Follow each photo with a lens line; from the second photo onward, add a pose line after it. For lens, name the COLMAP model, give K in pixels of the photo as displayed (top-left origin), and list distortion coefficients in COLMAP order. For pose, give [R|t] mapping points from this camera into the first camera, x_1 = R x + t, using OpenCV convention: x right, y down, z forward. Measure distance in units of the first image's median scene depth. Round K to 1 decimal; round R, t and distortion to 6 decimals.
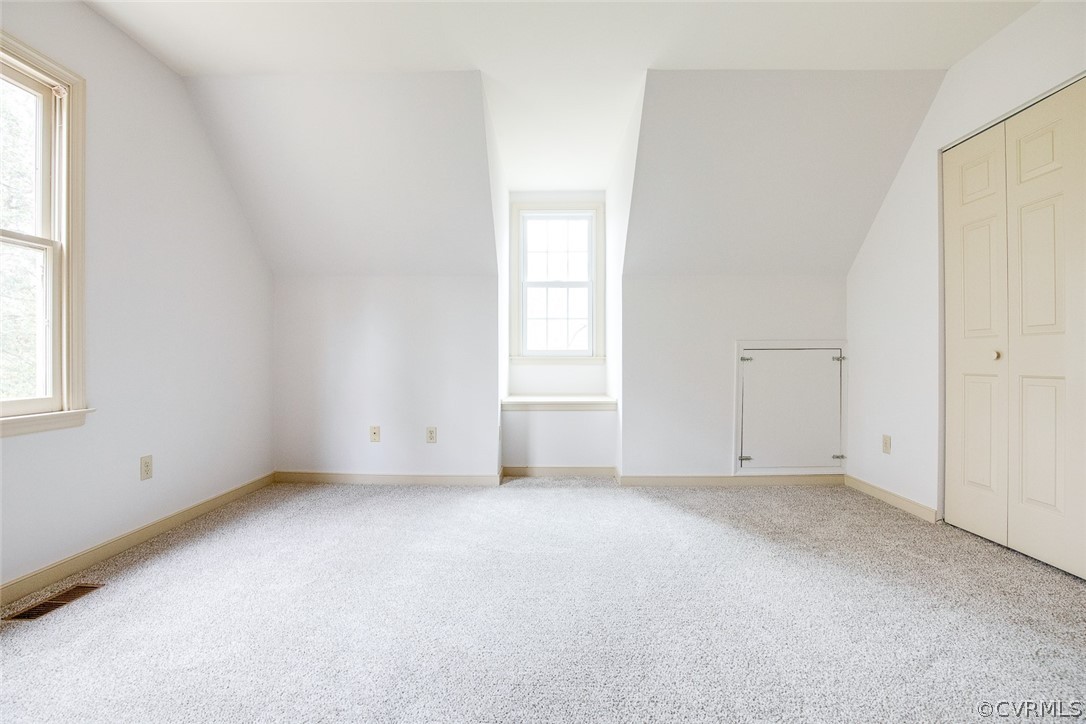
lens RADIAL K [[500.5, 0, 538.9], [0, 500.5, 357.2], [0, 0, 1]] dist [-0.036915, 0.008447]
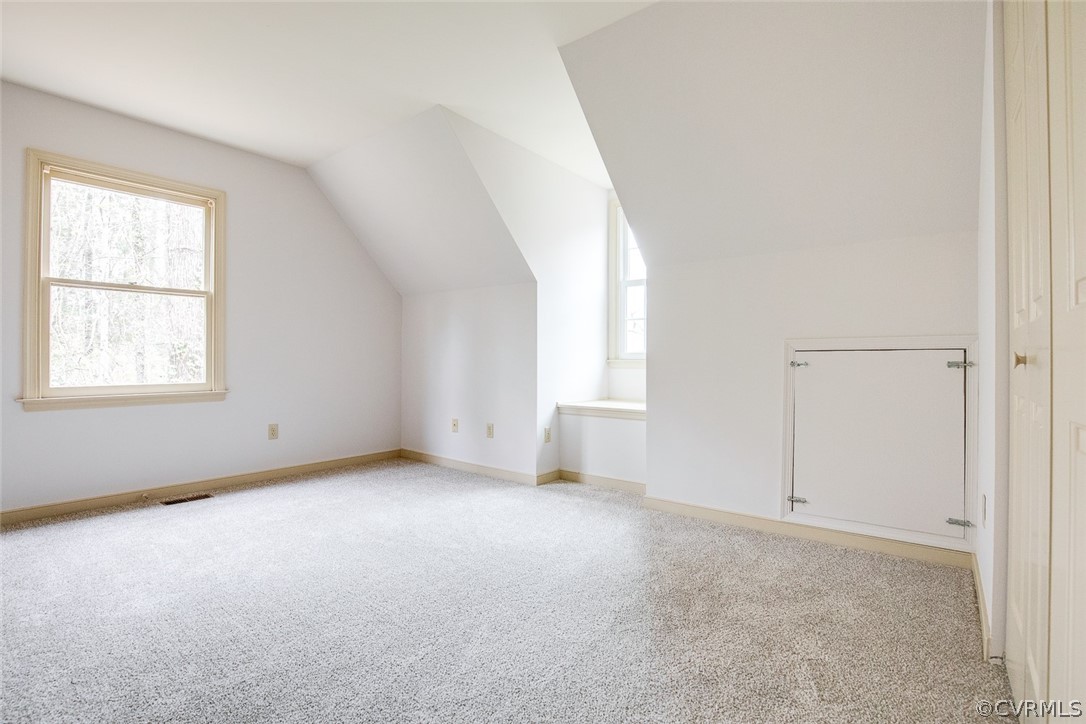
lens RADIAL K [[500.5, 0, 538.9], [0, 500.5, 357.2], [0, 0, 1]] dist [-0.036915, 0.008447]
pose [[0.793175, -0.000775, -0.608994, 0.558696], [-0.005978, 0.999941, -0.009058, 0.002224], [0.608965, 0.010825, 0.793123, 0.188181]]
